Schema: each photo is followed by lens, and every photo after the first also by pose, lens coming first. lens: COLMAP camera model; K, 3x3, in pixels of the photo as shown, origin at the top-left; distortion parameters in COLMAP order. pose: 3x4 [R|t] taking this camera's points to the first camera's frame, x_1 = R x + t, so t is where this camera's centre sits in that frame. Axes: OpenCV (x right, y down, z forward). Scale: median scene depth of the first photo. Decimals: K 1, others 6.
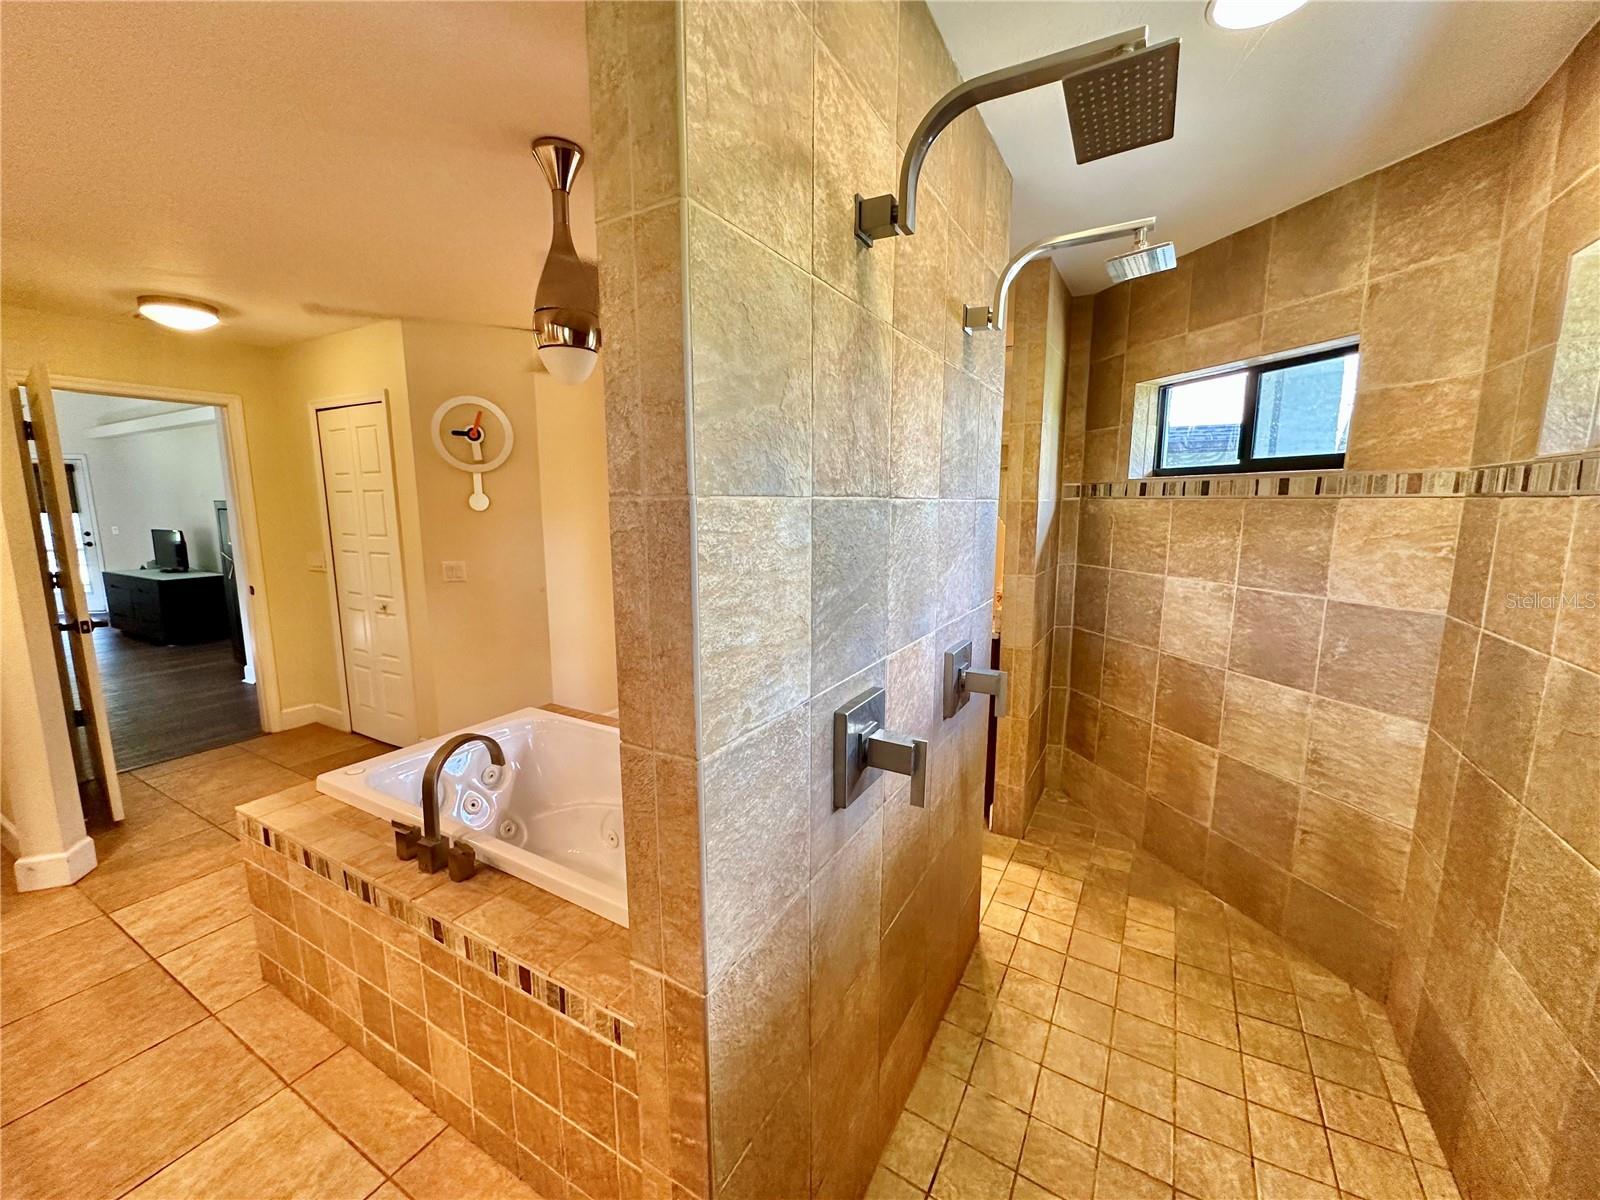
lens RADIAL K [[636.4, 0, 802.0], [0, 636.4, 594.3], [0, 0, 1]] dist [-0.002670, 0.000802]
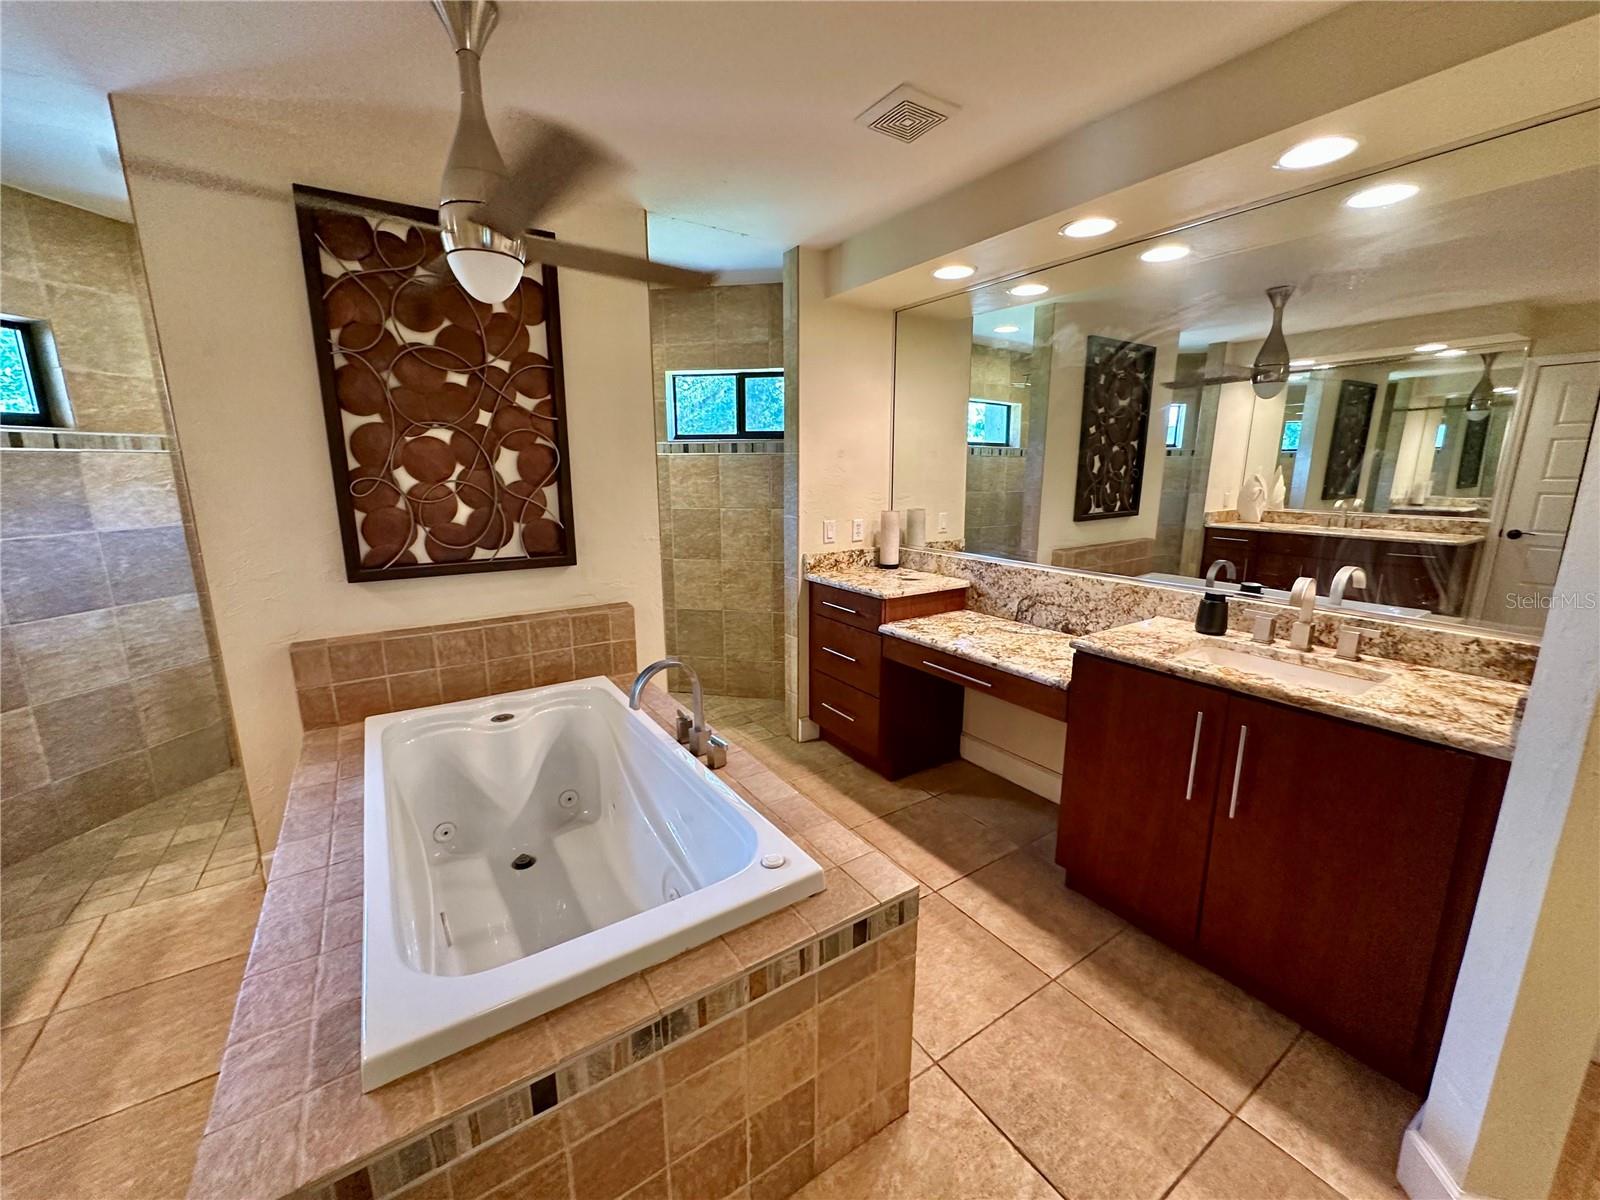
lens RADIAL K [[636.4, 0, 797.5], [0, 636.4, 598.6], [0, 0, 1]] dist [-0.002670, 0.000802]
pose [[-0.892619, -0.089699, 0.441798, -0.941029], [0.067931, 0.942053, 0.328514, -0.176873], [-0.445665, 0.323249, -0.834801, 1.379870]]
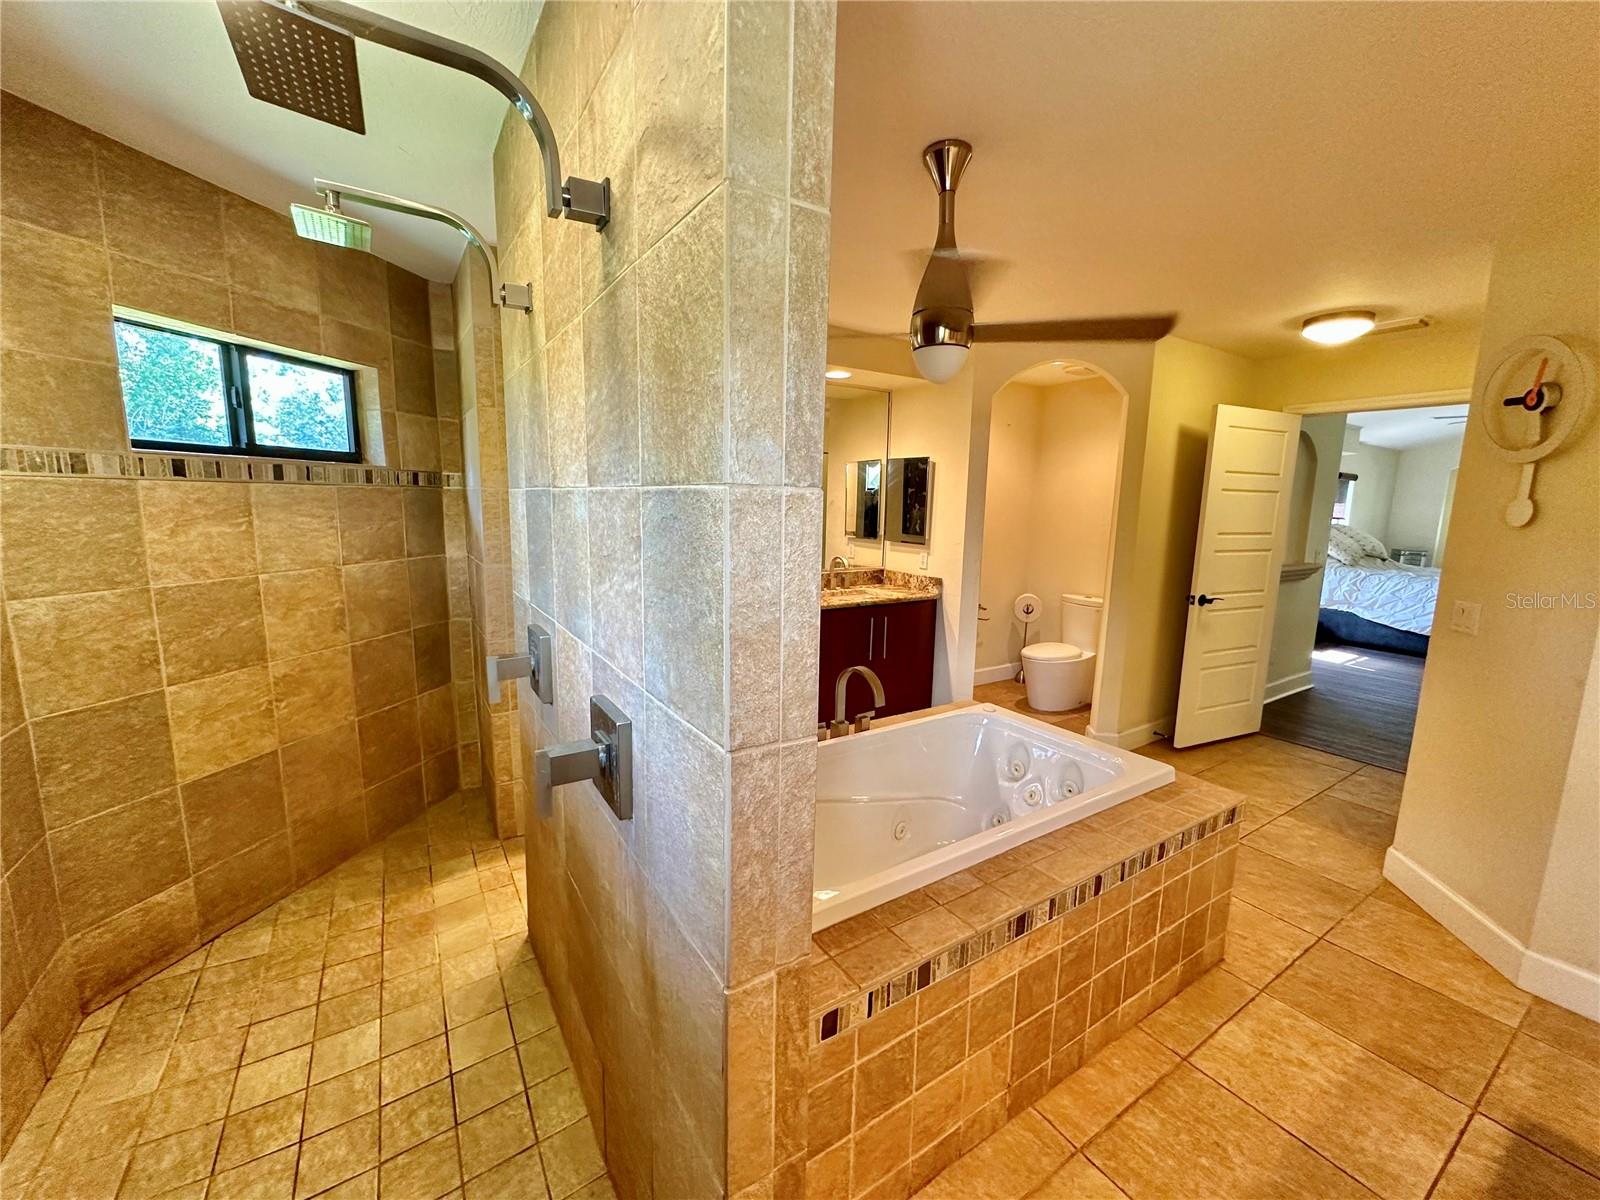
lens RADIAL K [[636.4, 0, 800.0], [0, 636.4, 598.9], [0, 0, 1]] dist [-0.002670, 0.000802]
pose [[-0.463938, 0.129152, -0.876403, 0.558832], [-0.146564, 0.964491, 0.219719, -0.159521], [0.873659, 0.230385, -0.428534, 1.113319]]
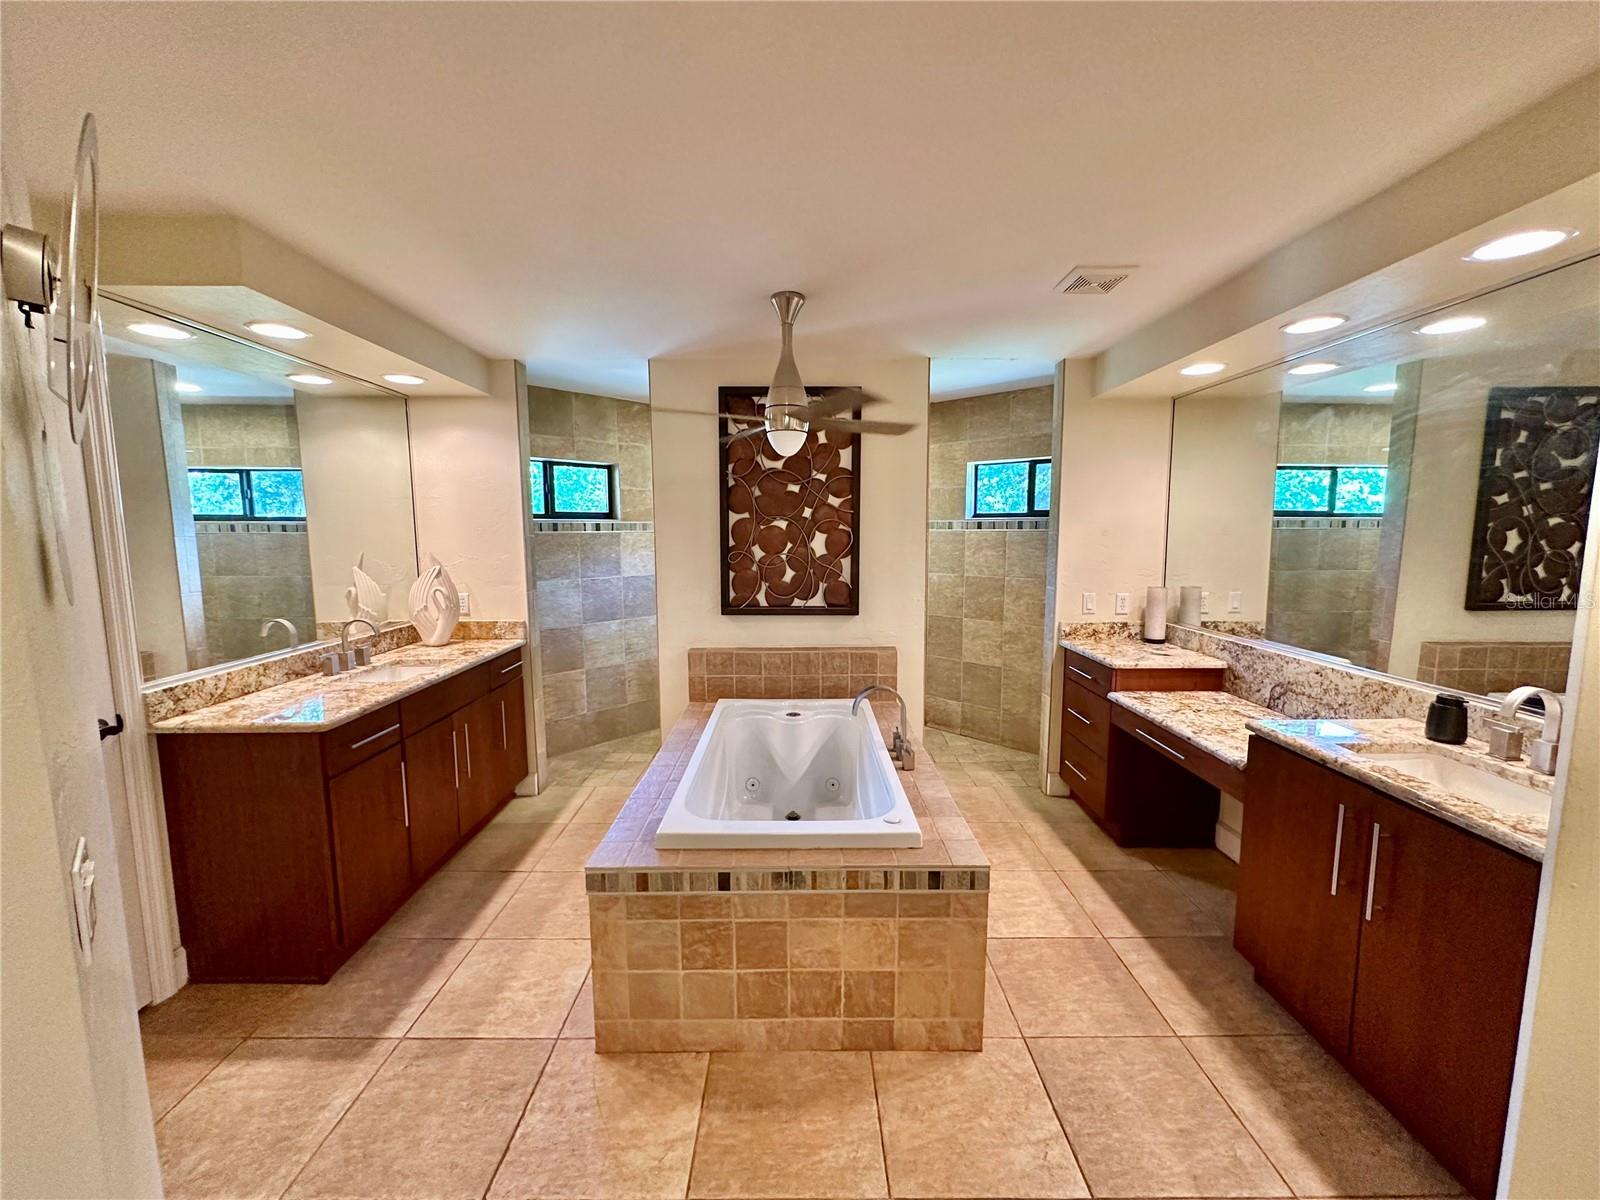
lens RADIAL K [[636.4, 0, 803.4], [0, 636.4, 598.5], [0, 0, 1]] dist [-0.002670, 0.000802]
pose [[-0.501273, -0.094320, 0.860133, -1.368672], [0.128714, 0.974854, 0.181912, -0.229737], [-0.855662, 0.201899, -0.476528, 1.439505]]
